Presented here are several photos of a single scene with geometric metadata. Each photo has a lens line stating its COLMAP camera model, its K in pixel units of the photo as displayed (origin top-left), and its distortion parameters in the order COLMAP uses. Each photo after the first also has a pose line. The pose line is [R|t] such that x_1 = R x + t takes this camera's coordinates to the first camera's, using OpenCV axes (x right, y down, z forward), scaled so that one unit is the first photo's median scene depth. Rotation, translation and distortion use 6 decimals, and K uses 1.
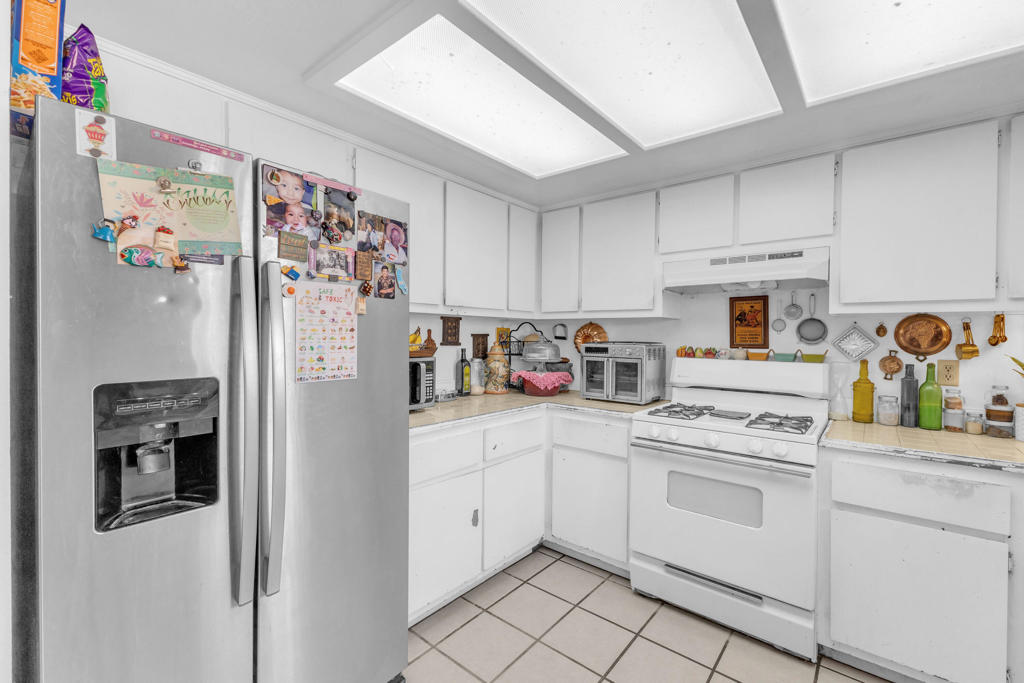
lens RADIAL K [[441.4, 0, 510.3], [0, 441.4, 338.4], [0, 0, 1]] dist [0.009449, -0.001835]
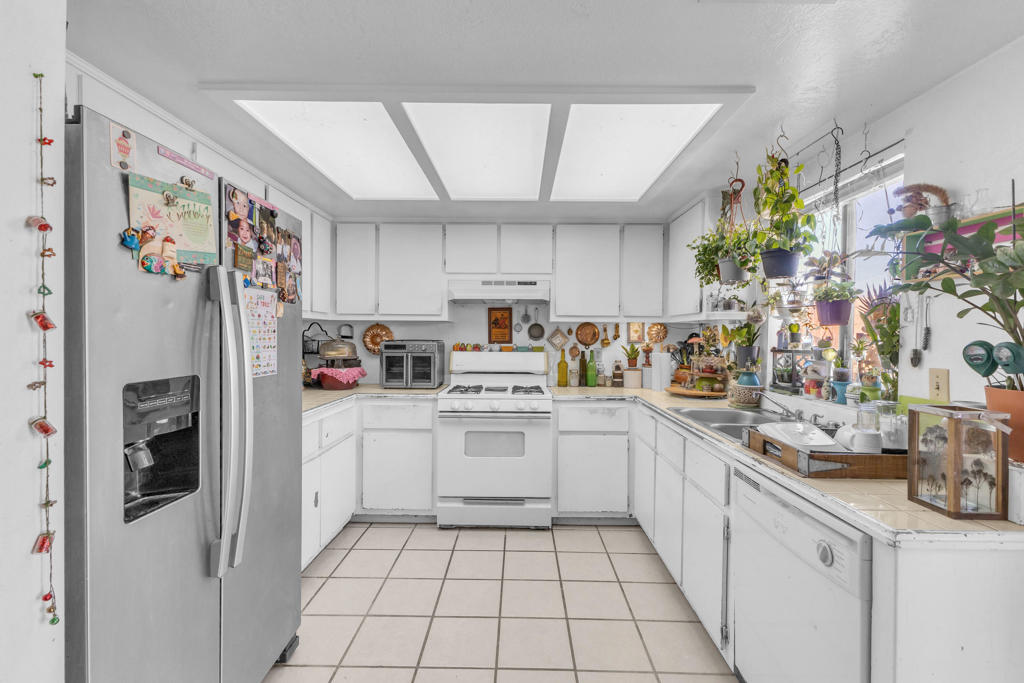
lens RADIAL K [[441.4, 0, 514.3], [0, 441.4, 339.7], [0, 0, 1]] dist [0.009449, -0.001835]
pose [[0.779115, -0.010209, 0.626798, -0.420004], [0.006426, 0.999945, 0.008299, -0.002097], [-0.626848, -0.002438, 0.779138, -0.196367]]
